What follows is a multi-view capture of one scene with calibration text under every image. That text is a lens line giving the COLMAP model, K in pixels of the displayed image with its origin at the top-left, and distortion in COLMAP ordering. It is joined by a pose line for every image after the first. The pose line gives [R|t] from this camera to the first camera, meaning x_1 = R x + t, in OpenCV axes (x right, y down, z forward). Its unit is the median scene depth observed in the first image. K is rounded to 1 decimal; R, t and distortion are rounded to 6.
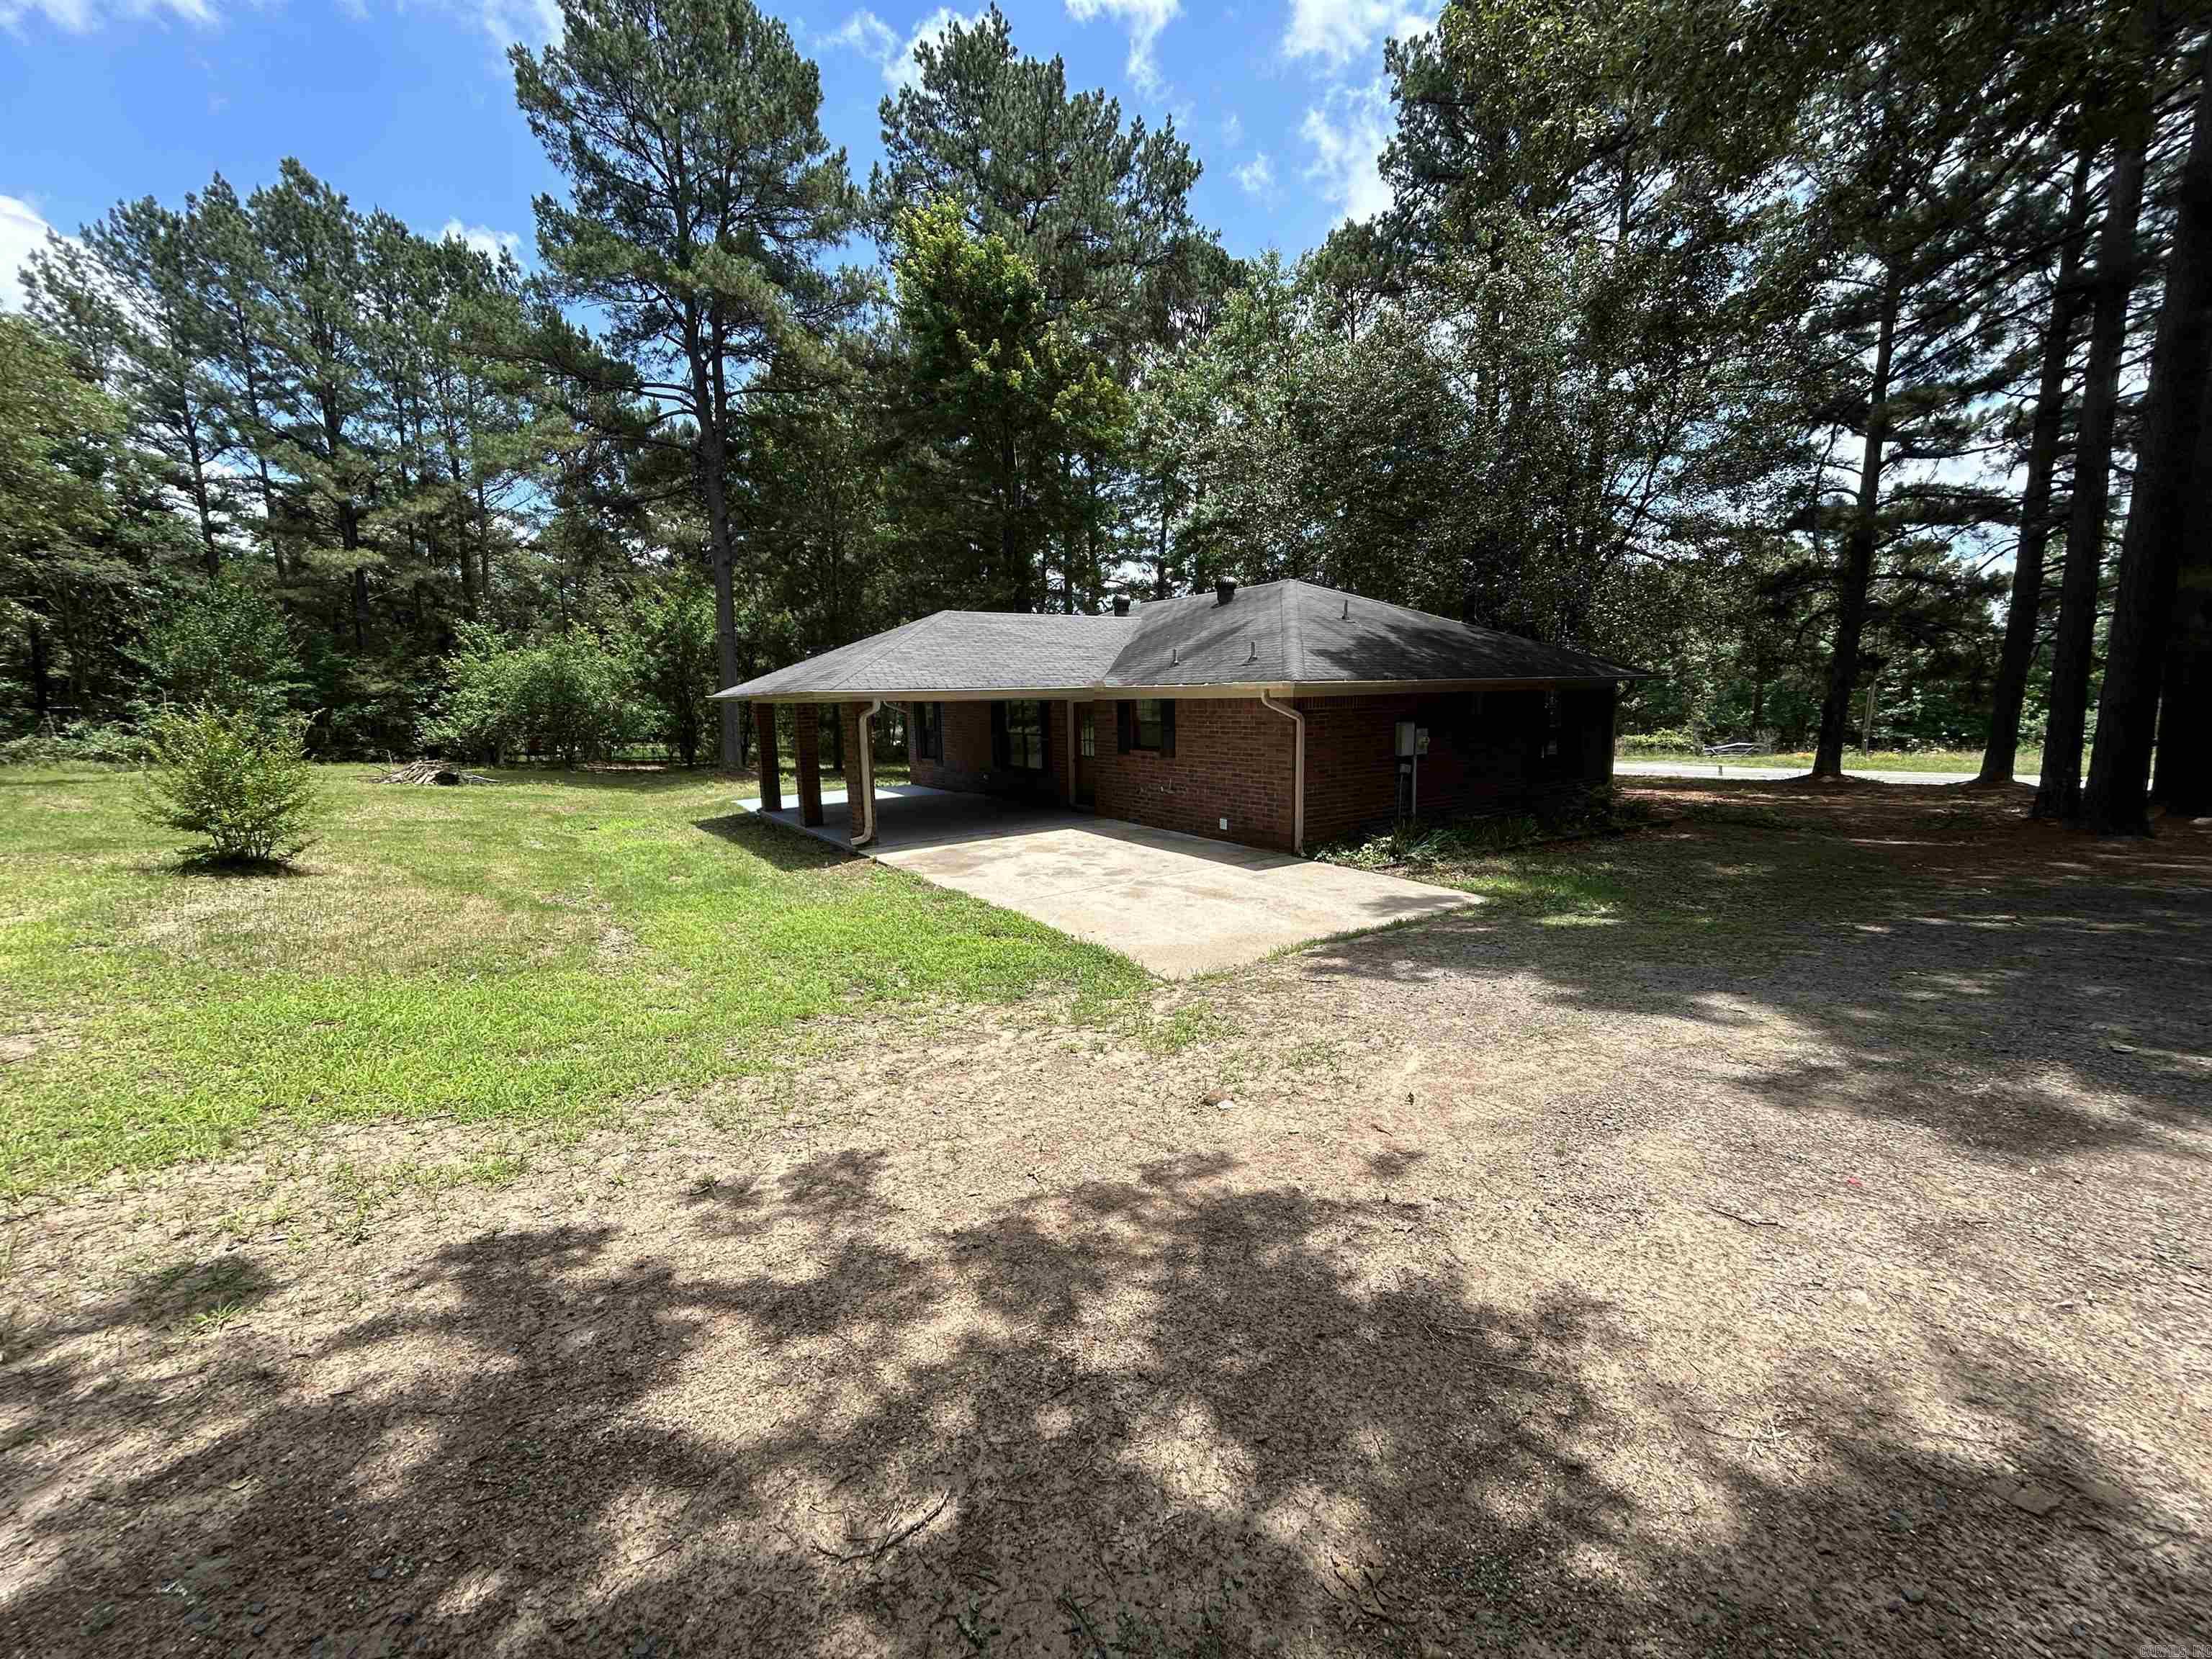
lens RADIAL K [[883.6, 0, 1094.0], [0, 883.6, 821.0], [0, 0, 1]] dist [0.000735, -0.000247]
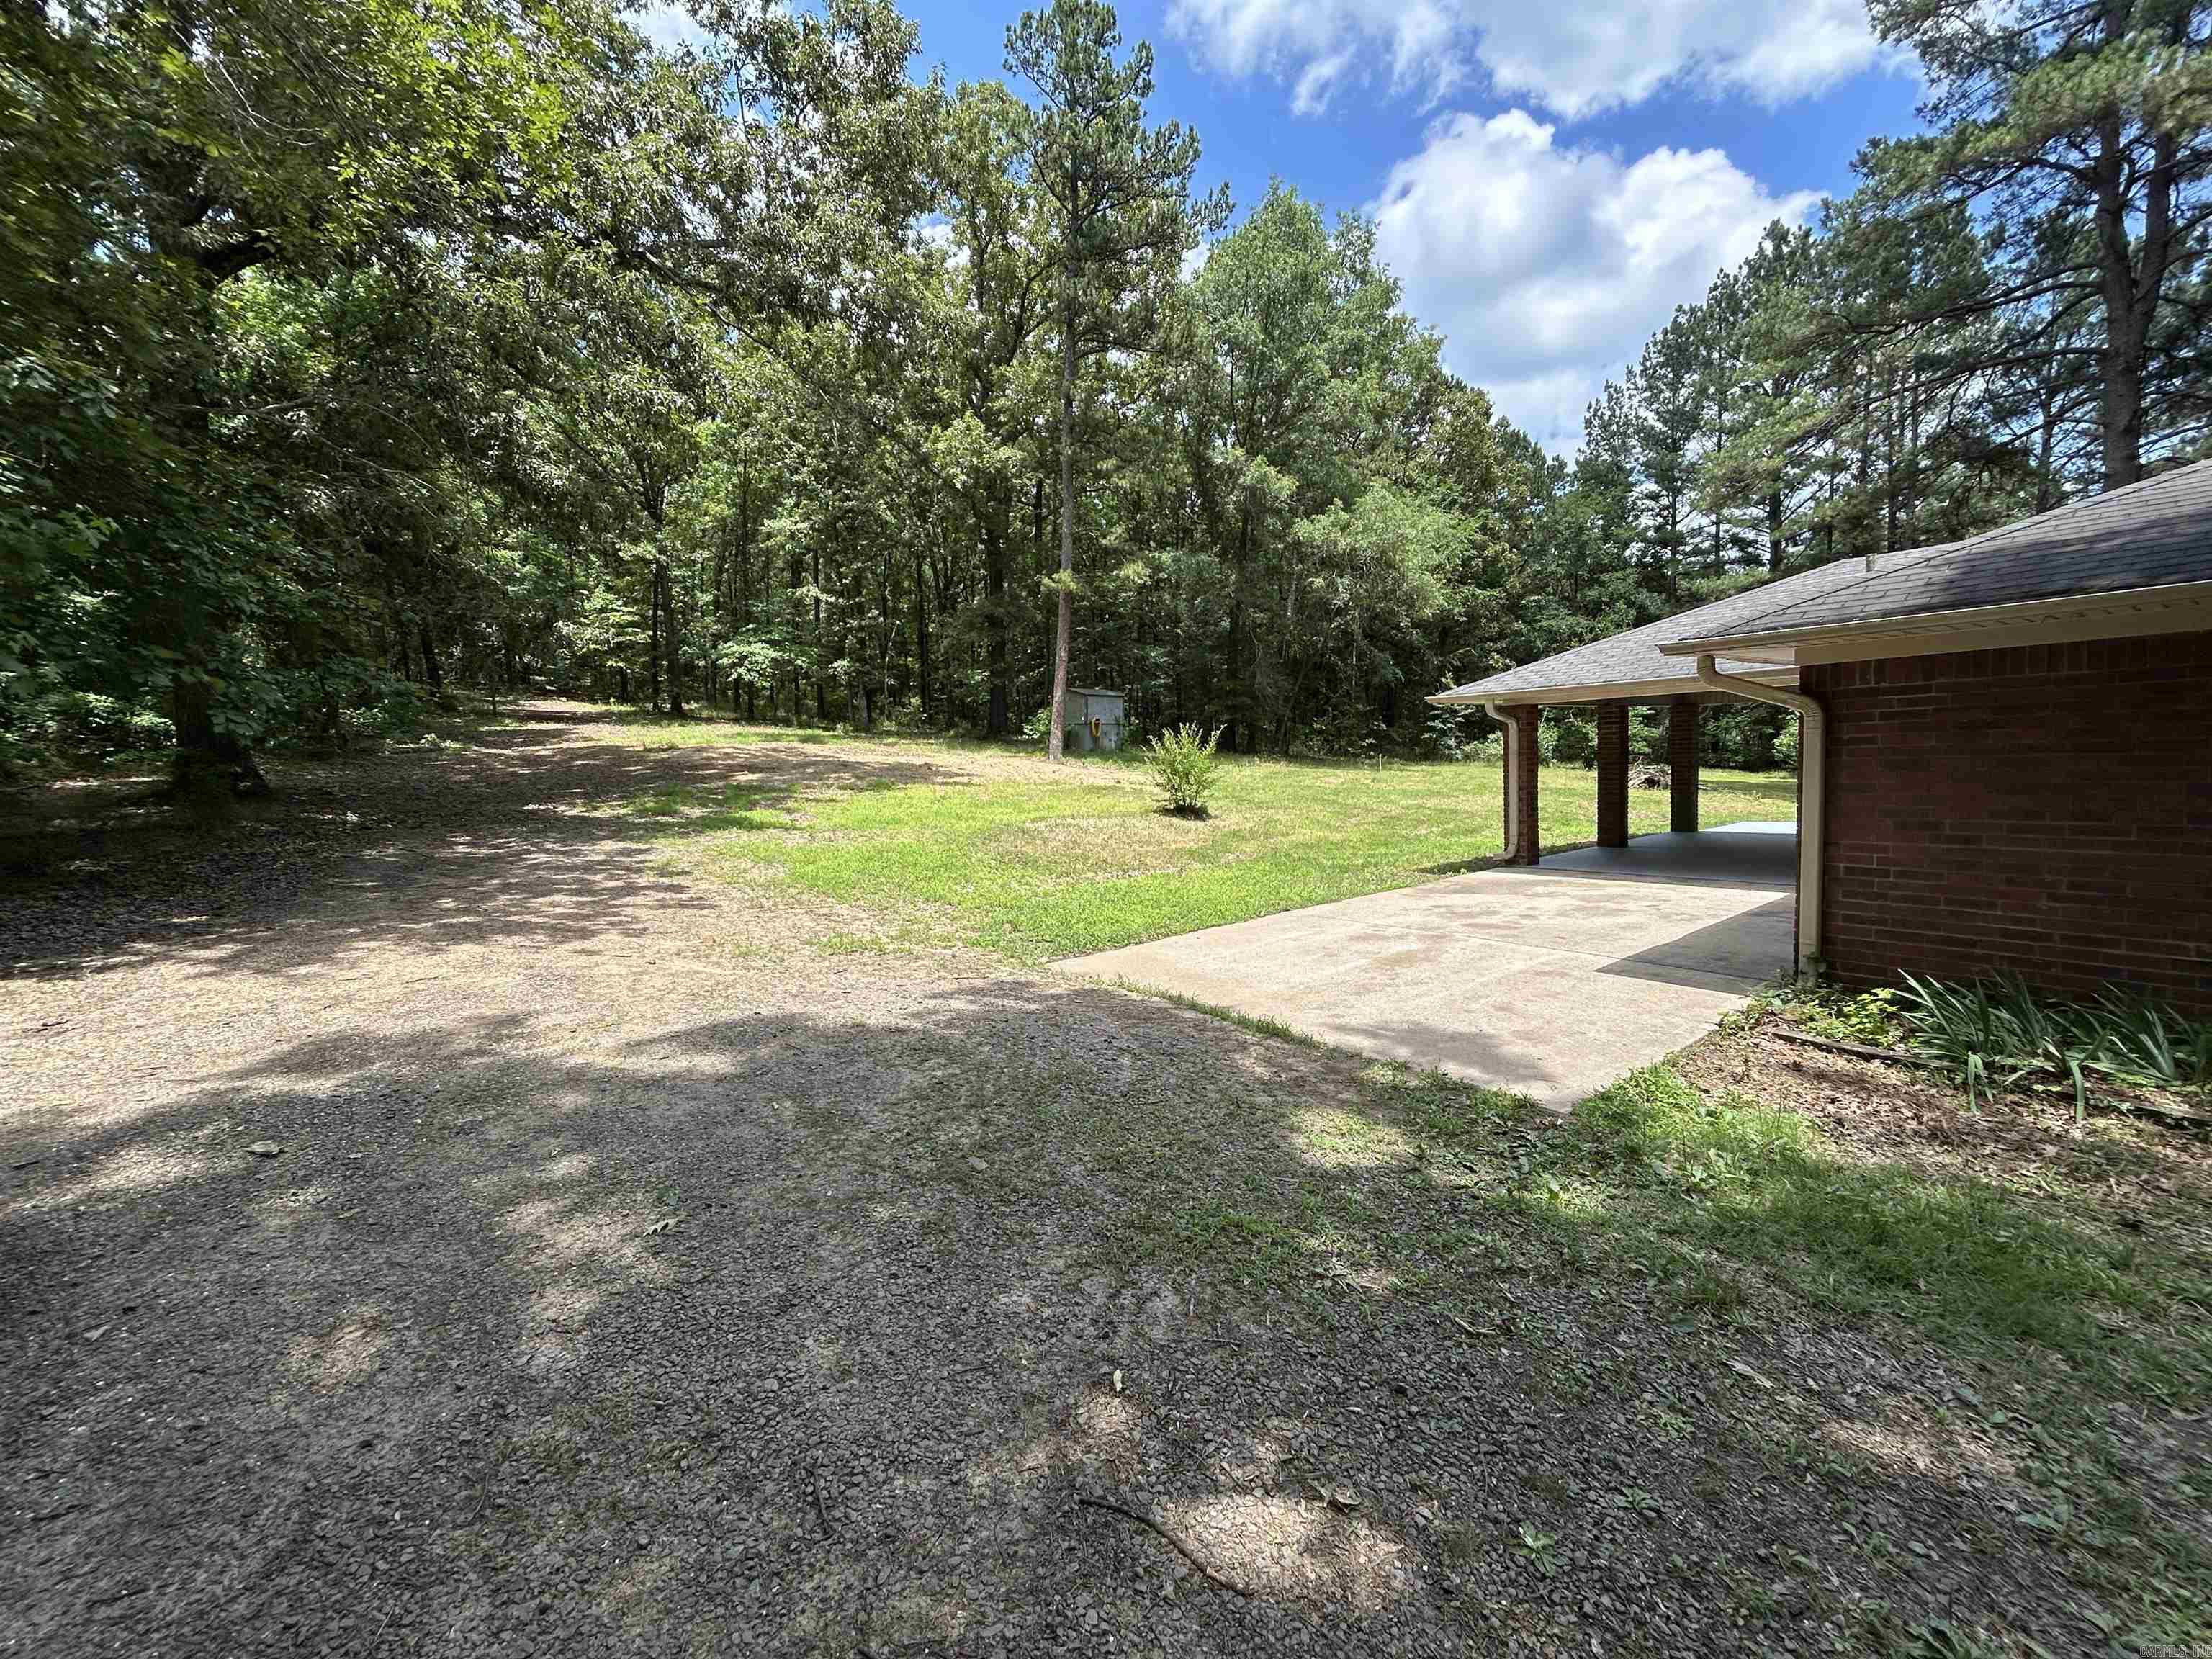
lens RADIAL K [[883.6, 0, 1094.0], [0, 883.6, 821.0], [0, 0, 1]] dist [0.000735, -0.000247]
pose [[0.044084, 0.087062, -0.995227, 0.995844], [-0.090034, 0.992488, 0.082834, -0.076749], [0.994963, 0.085953, 0.051591, 0.850132]]
